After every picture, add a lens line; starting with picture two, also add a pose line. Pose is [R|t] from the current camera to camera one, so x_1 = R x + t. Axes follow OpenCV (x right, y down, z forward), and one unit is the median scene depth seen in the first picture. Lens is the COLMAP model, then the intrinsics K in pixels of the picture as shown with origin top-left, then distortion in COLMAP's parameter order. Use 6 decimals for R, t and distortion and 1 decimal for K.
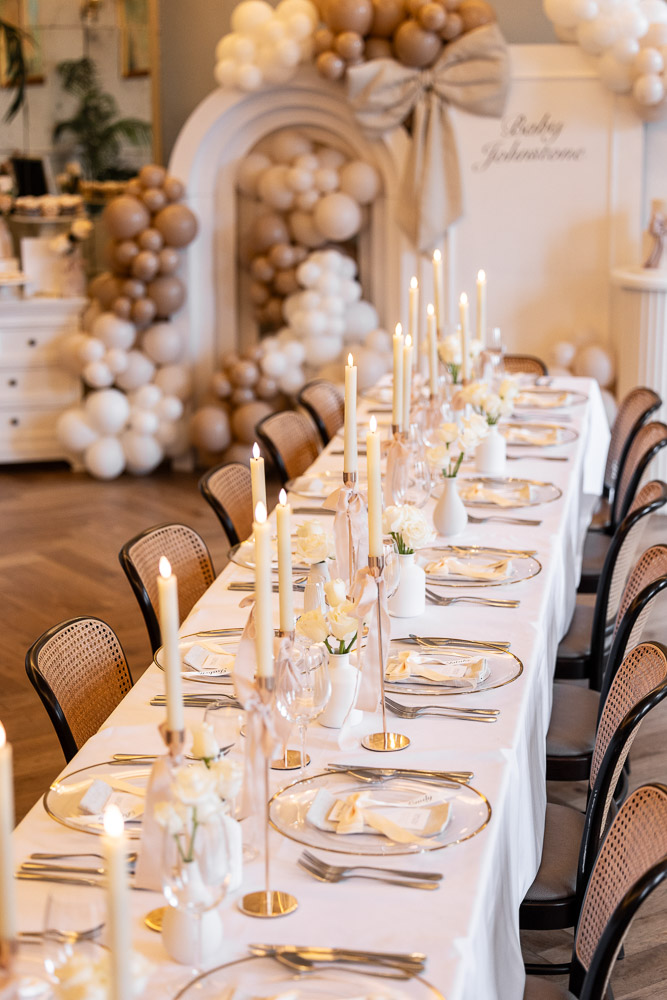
lens RADIAL K [[2033.7, 0, 330.4], [0, 2033.7, 500.2], [0, 0, 1]] dist [0.048777, 0.000000]
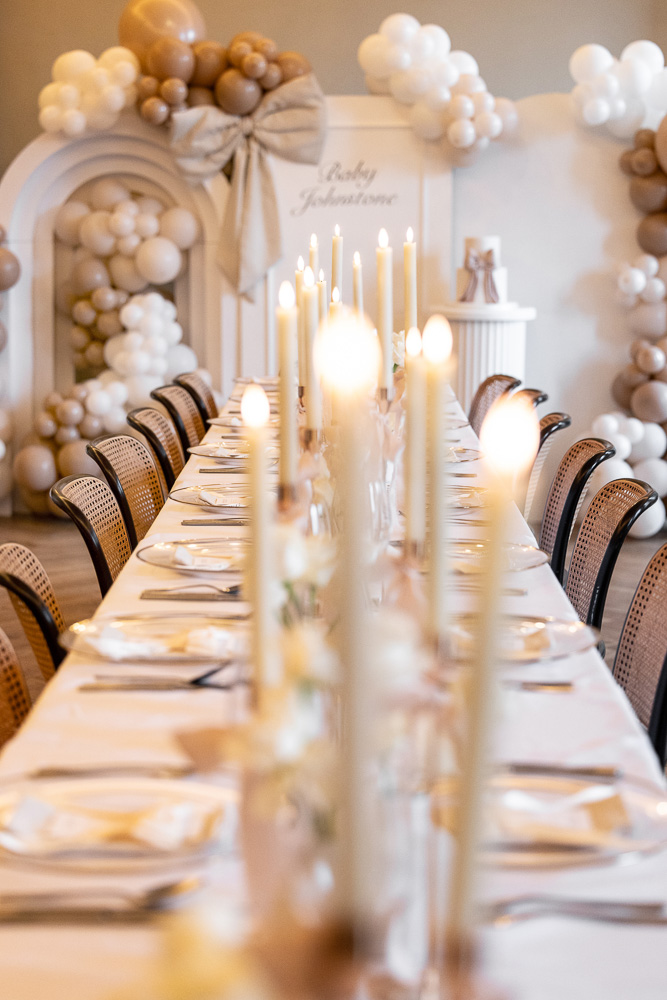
lens RADIAL K [[2033.7, 0, 328.7], [0, 2033.7, 500.3], [0, 0, 1]] dist [0.048777, 0.000000]
pose [[0.987100, -0.010872, 0.159734, -0.079686], [0.026079, 0.995285, -0.093417, 0.081833], [-0.157965, 0.096378, 0.982730, -0.011582]]
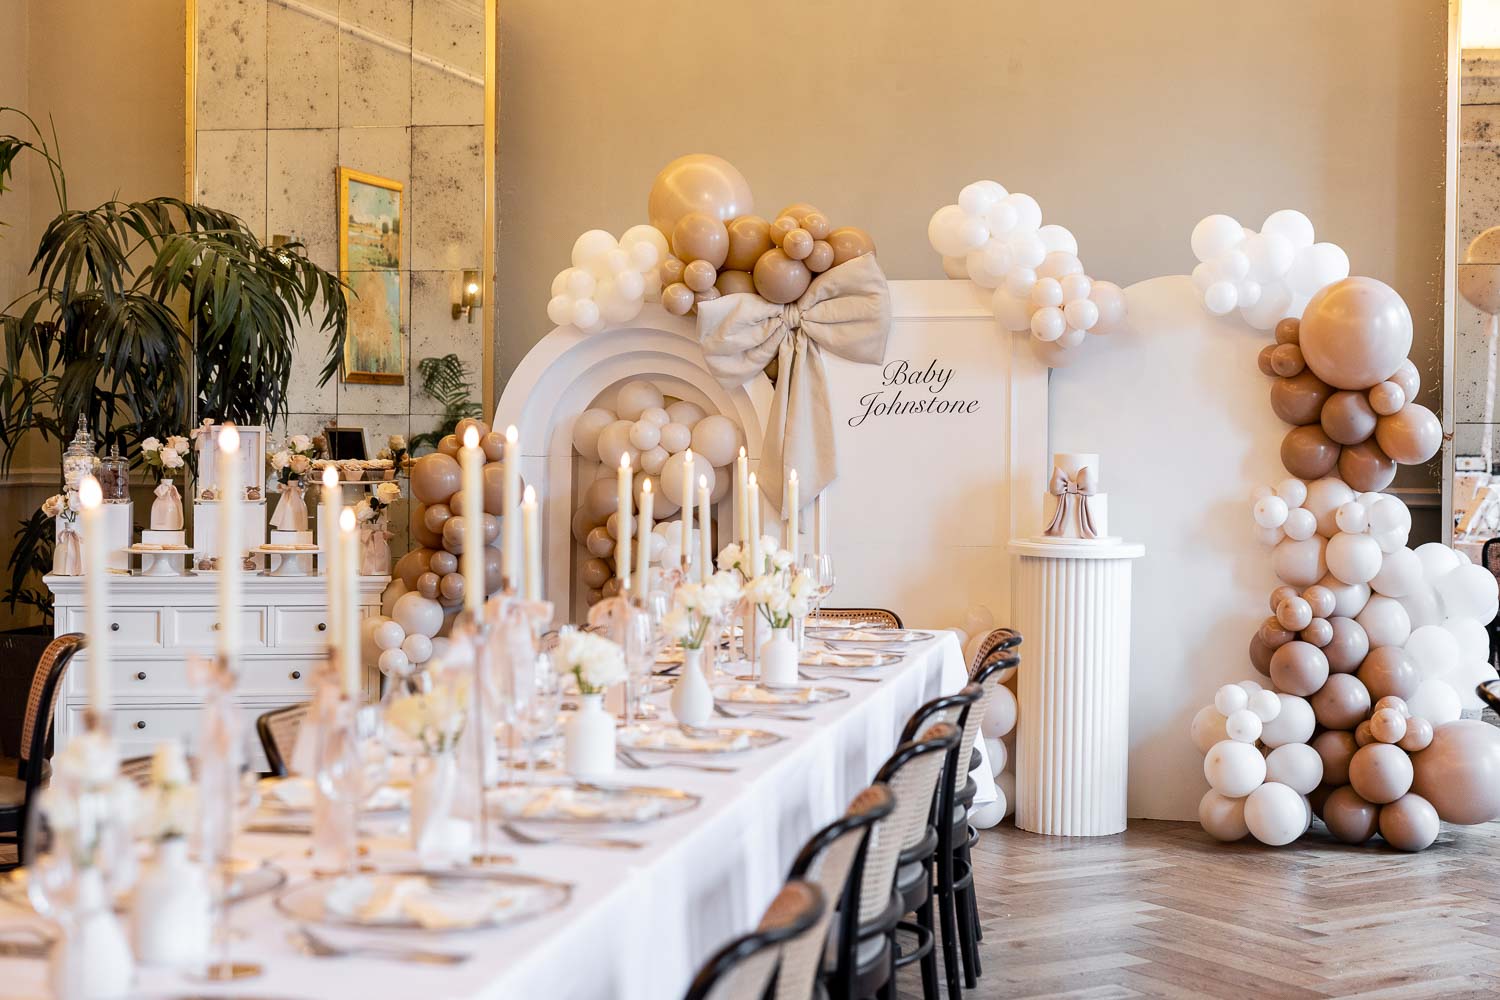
lens RADIAL K [[2403.2, 0, 758.5], [0, 2403.2, 482.0], [0, 0, 1]] dist [0.021770, 0.000000]
pose [[0.999397, 0.016064, -0.030798, 0.064939], [-0.022123, 0.977917, -0.207817, 0.068872], [0.026780, 0.208373, 0.977683, 0.034063]]
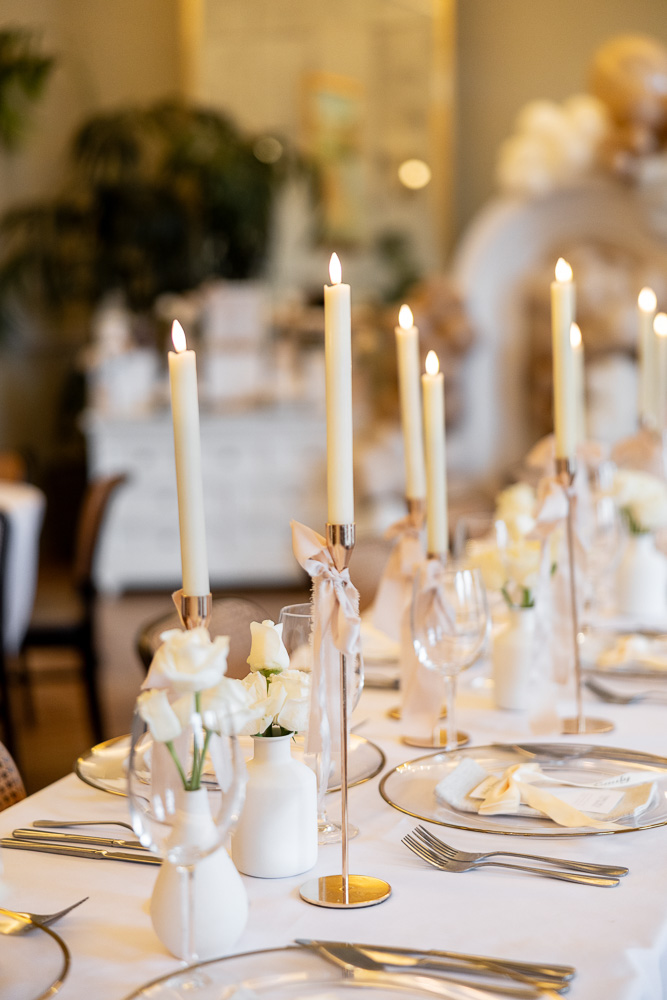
lens RADIAL K [[1835.3, 0, 333.7], [0, 1835.3, 499.6], [0, 0, 1]] dist [-0.042210, 0.000000]
pose [[0.984008, 0.009247, -0.177883, 0.023124], [-0.030037, 0.992964, -0.114542, 0.048267], [0.175572, 0.118054, 0.977363, 0.142136]]
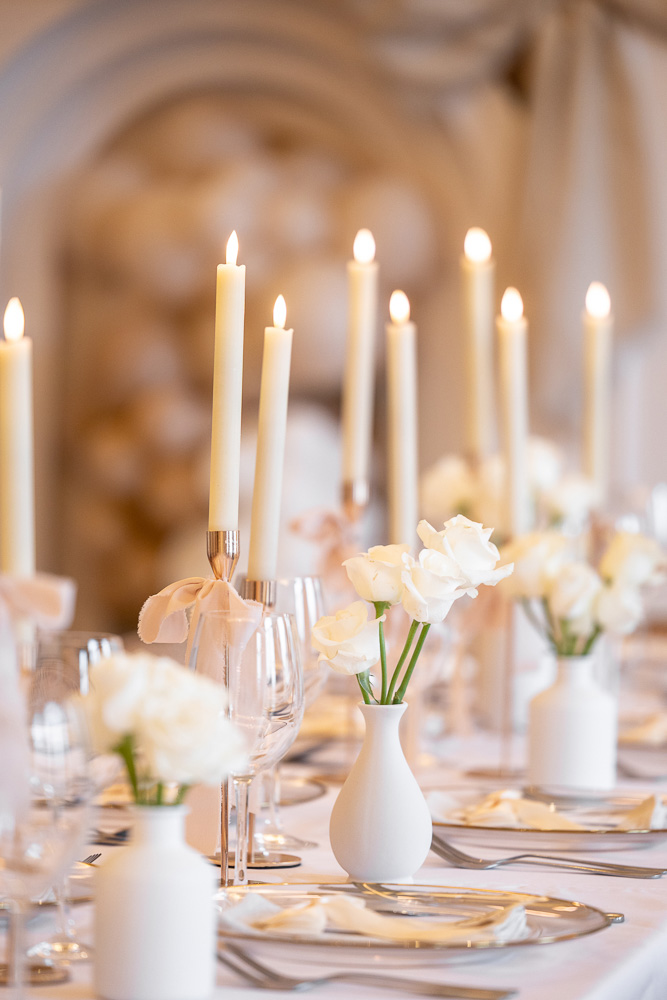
lens RADIAL K [[5194.1, 0, 333.5], [0, 5194.1, 499.9], [0, 0, 1]] dist [-0.323733, 0.000000]
pose [[0.998520, 0.031503, -0.044332, 0.050089], [-0.039006, 0.982873, -0.180111, 0.062797], [0.037899, 0.181574, 0.982647, 0.088410]]
